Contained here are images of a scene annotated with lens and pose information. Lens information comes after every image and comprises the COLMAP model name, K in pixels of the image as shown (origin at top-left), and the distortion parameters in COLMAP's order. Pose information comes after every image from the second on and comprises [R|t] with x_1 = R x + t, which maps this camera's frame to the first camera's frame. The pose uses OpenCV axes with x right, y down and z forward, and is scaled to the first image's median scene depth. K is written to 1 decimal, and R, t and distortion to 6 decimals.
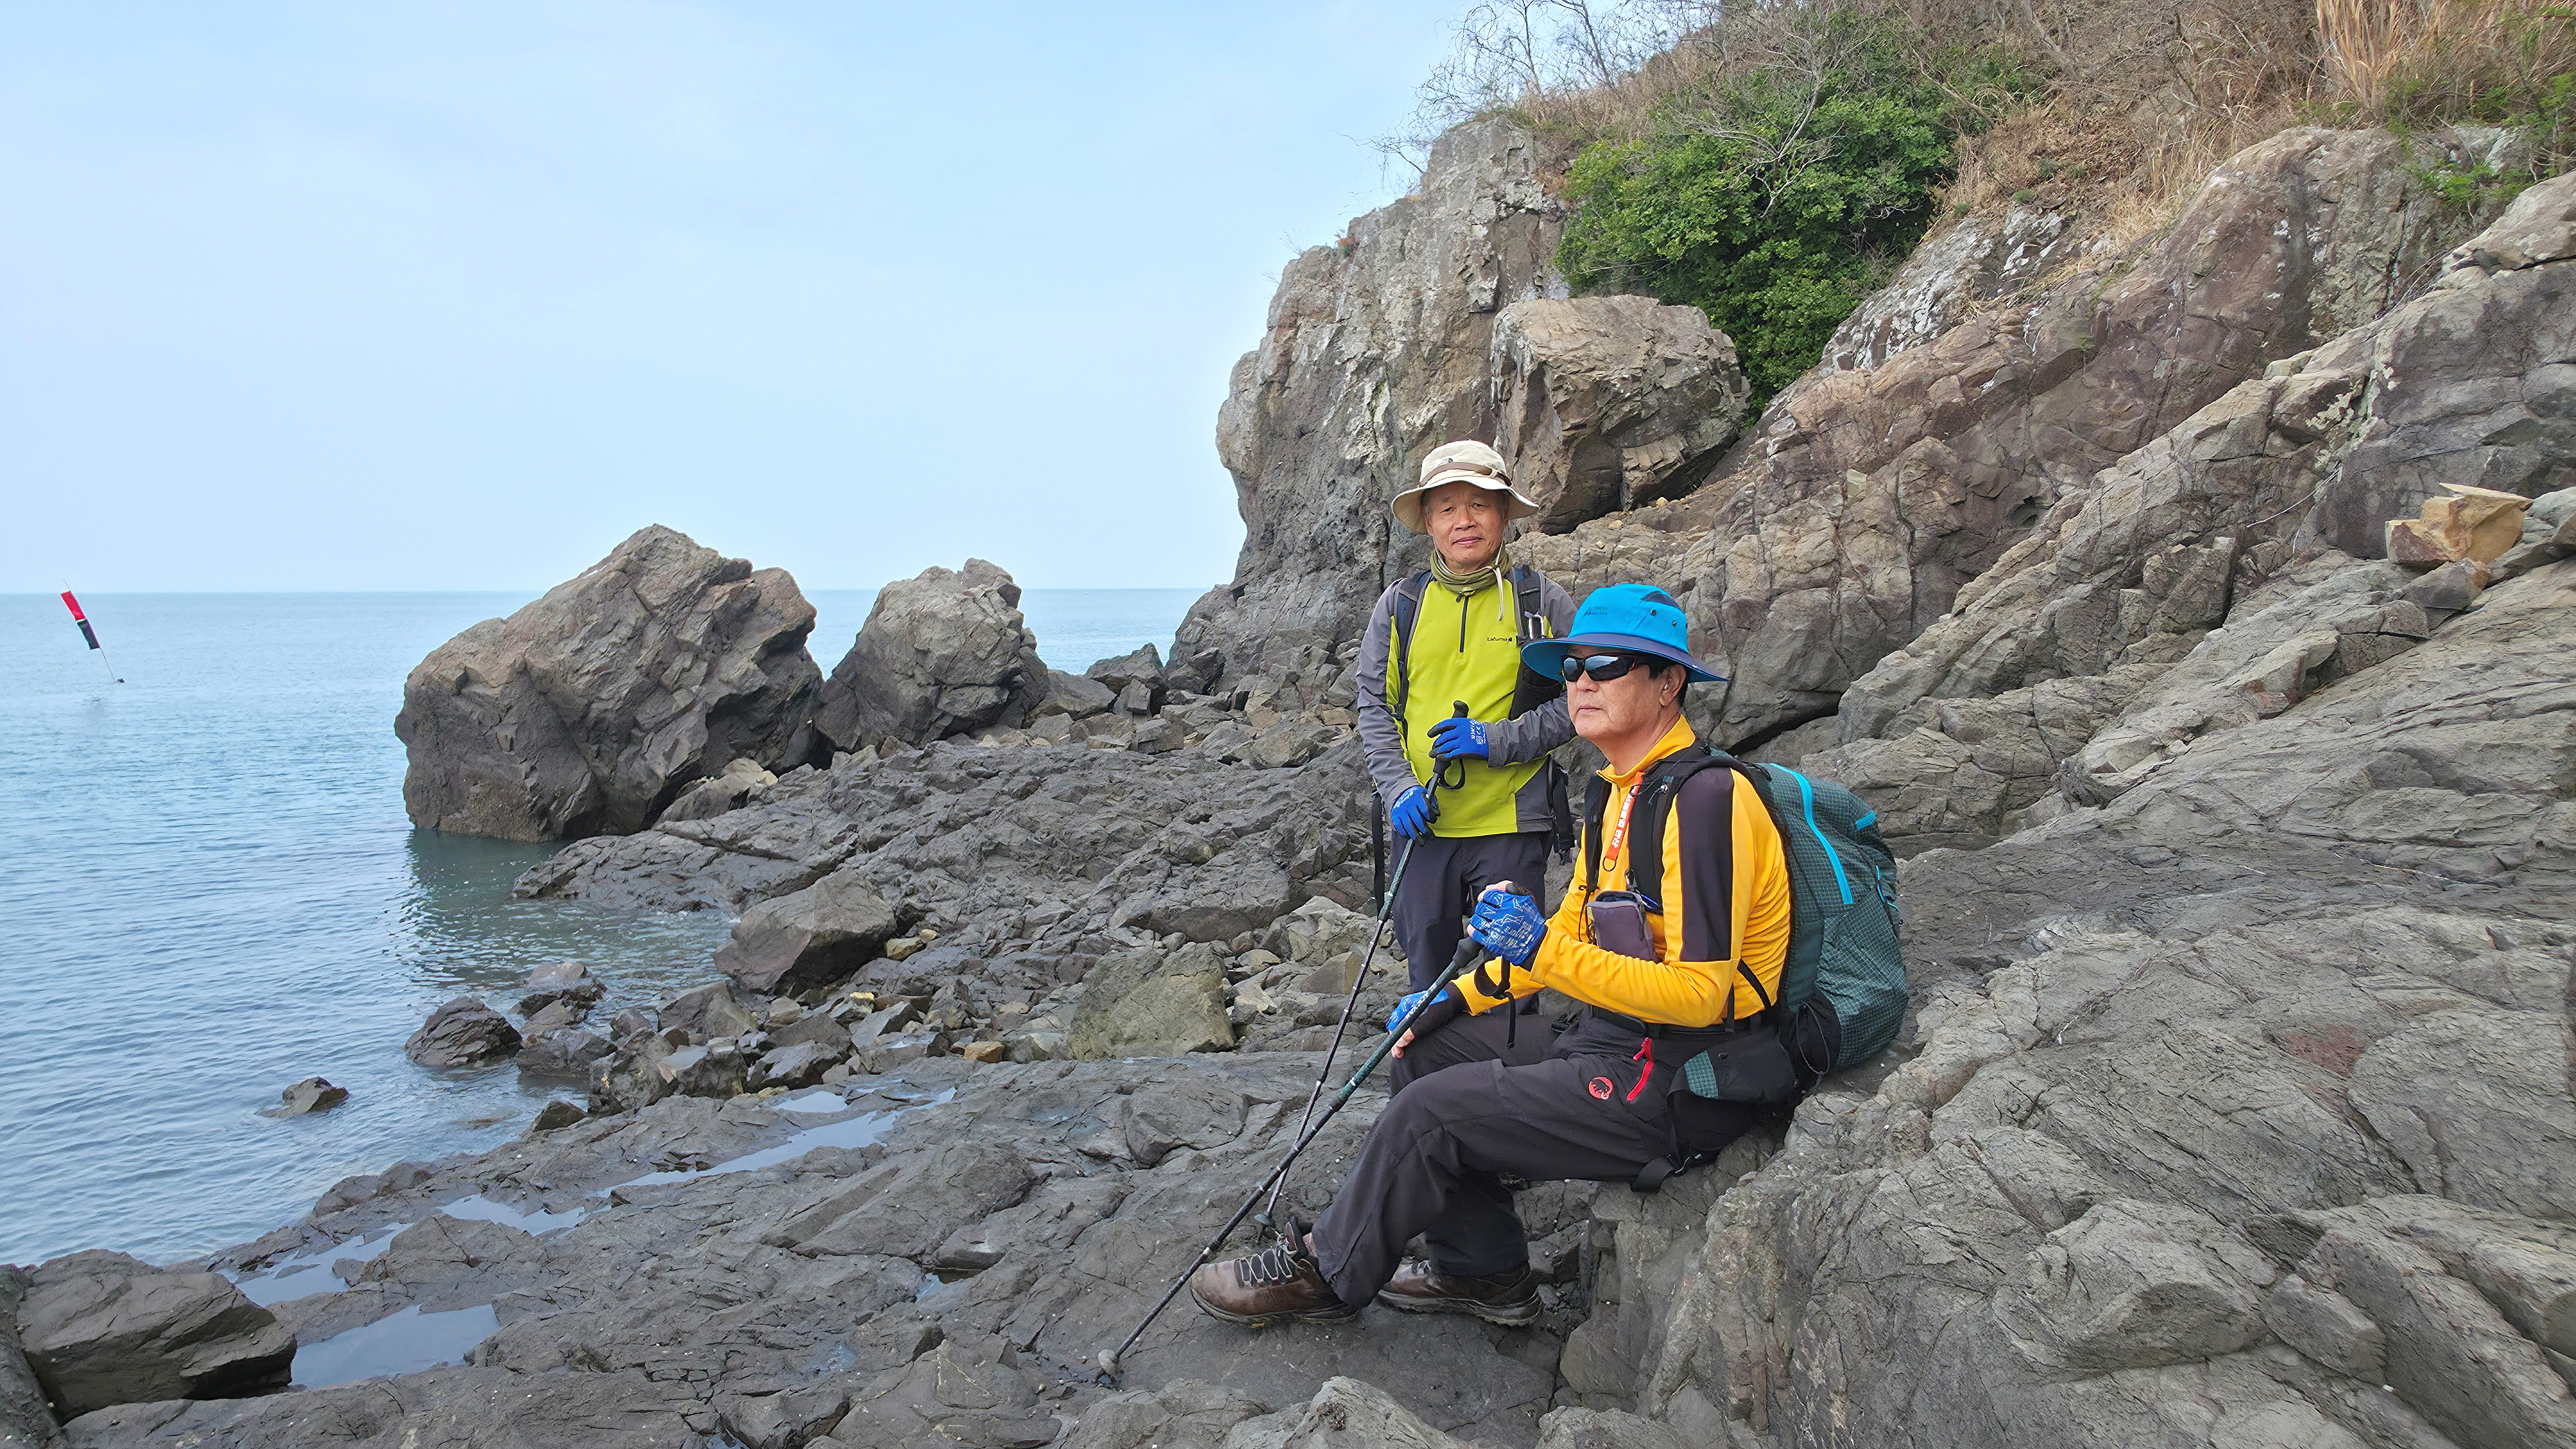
lens RADIAL K [[1479.7, 0, 1295.4], [0, 1479.7, 723.2], [0, 0, 1]] dist [0.005164, -0.000723]
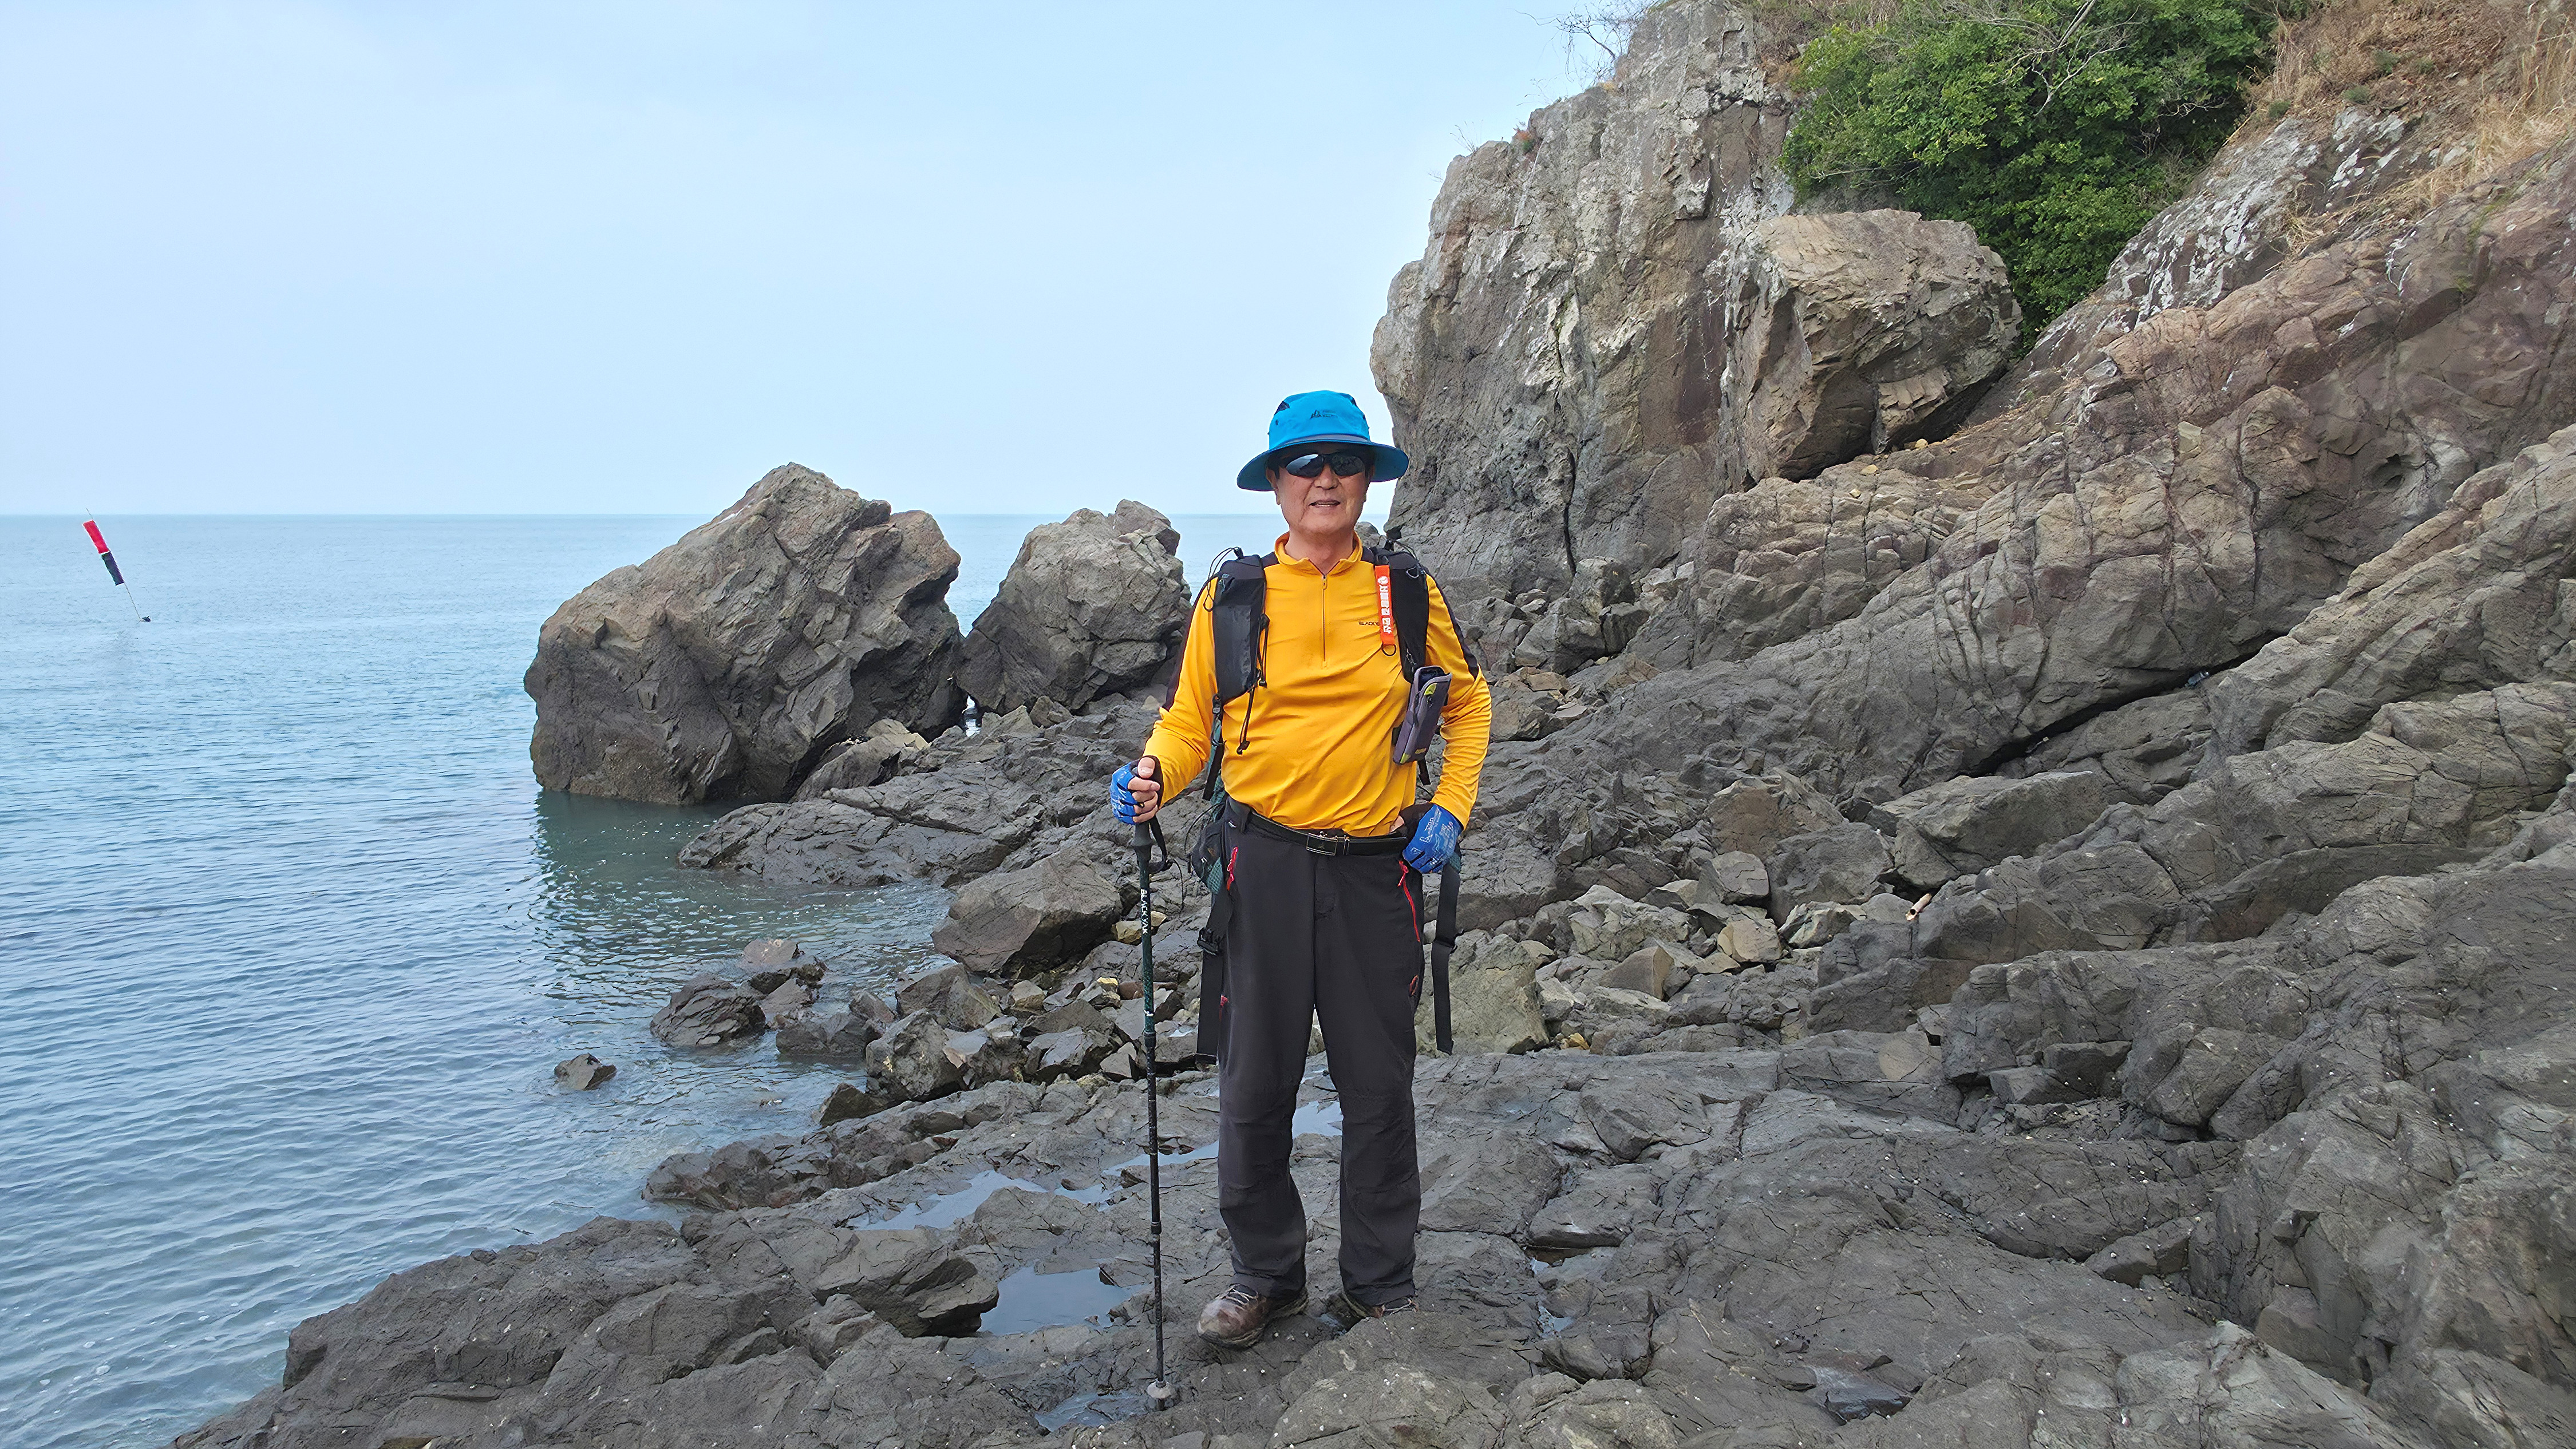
lens RADIAL K [[1701.9, 0, 1288.0], [0, 1701.9, 724.5], [0, 0, 1]] dist [0.007626, -0.003049]
pose [[0.998347, 0.010983, -0.056419, -0.068689], [-0.009171, 0.999437, 0.032286, -0.009933], [0.056742, -0.031715, 0.997885, -0.046285]]
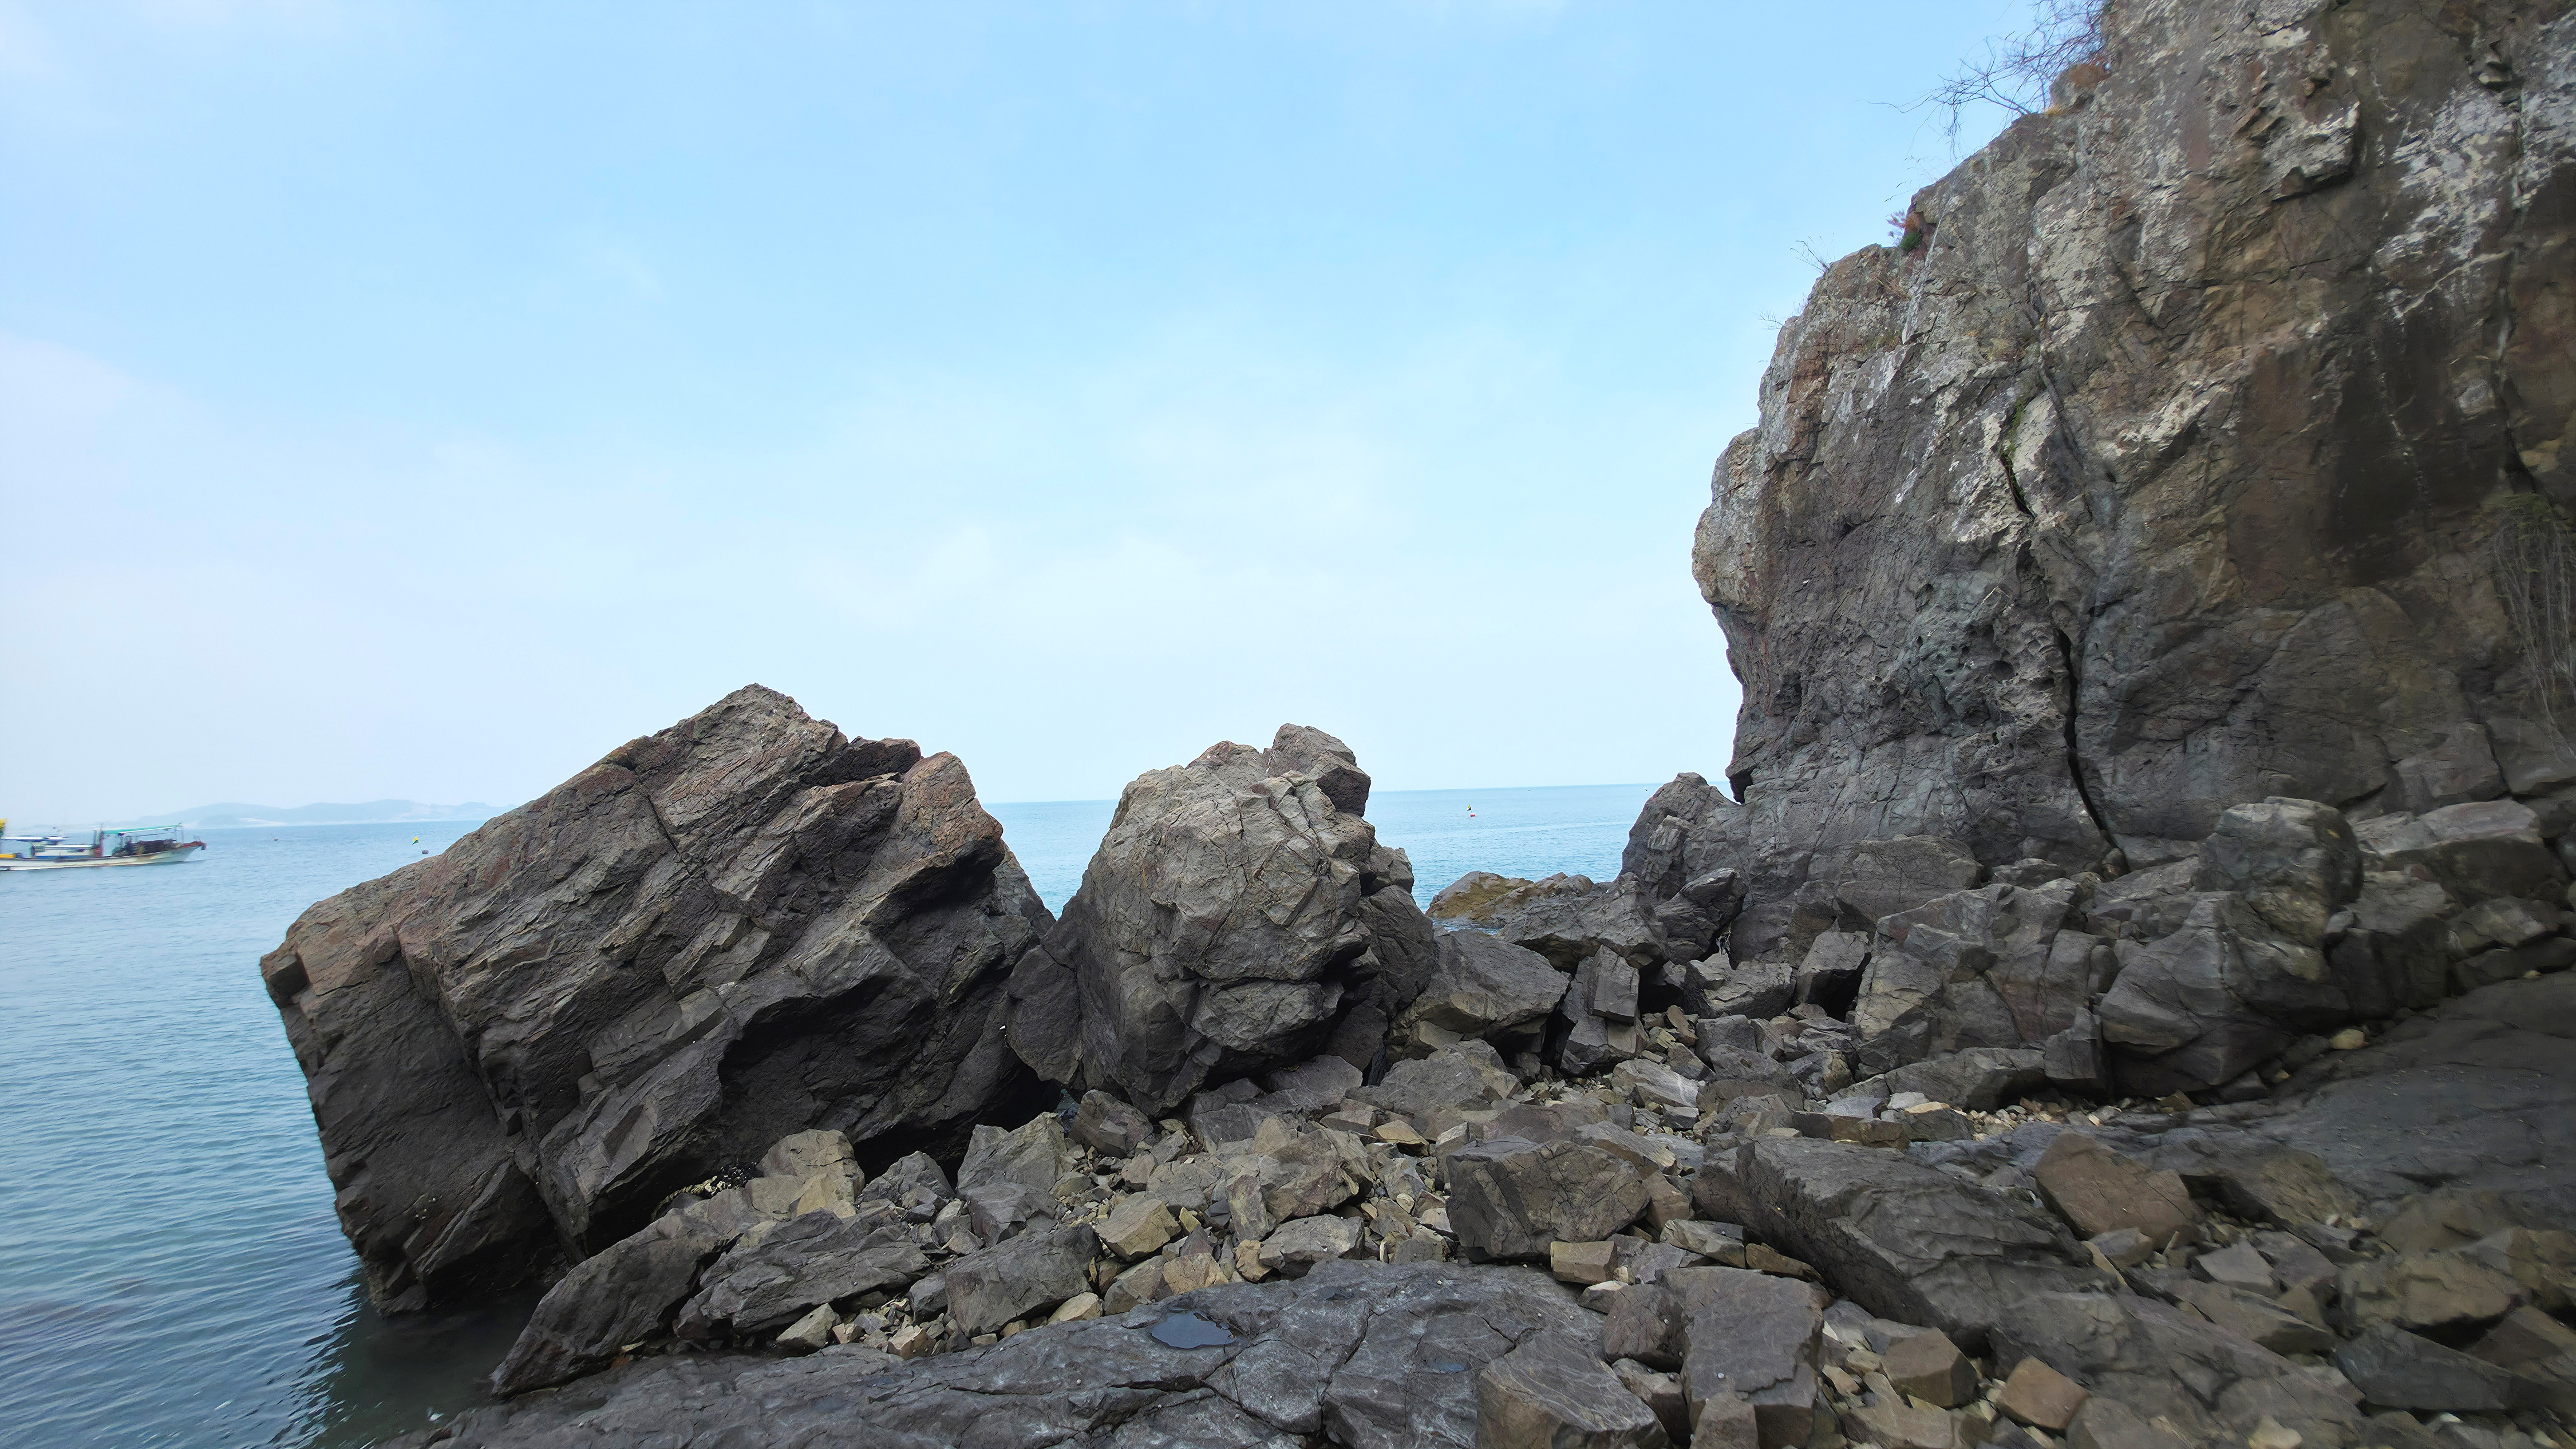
lens RADIAL K [[1029.2, 0, 1276.8], [0, 1029.2, 716.9], [0, 0, 1]] dist [-0.000928, 0.002627]
pose [[0.928377, -0.051388, -0.368069, -0.097903], [-0.007931, 0.987429, -0.157863, -0.064310], [0.371555, 0.149475, 0.916299, 0.768637]]
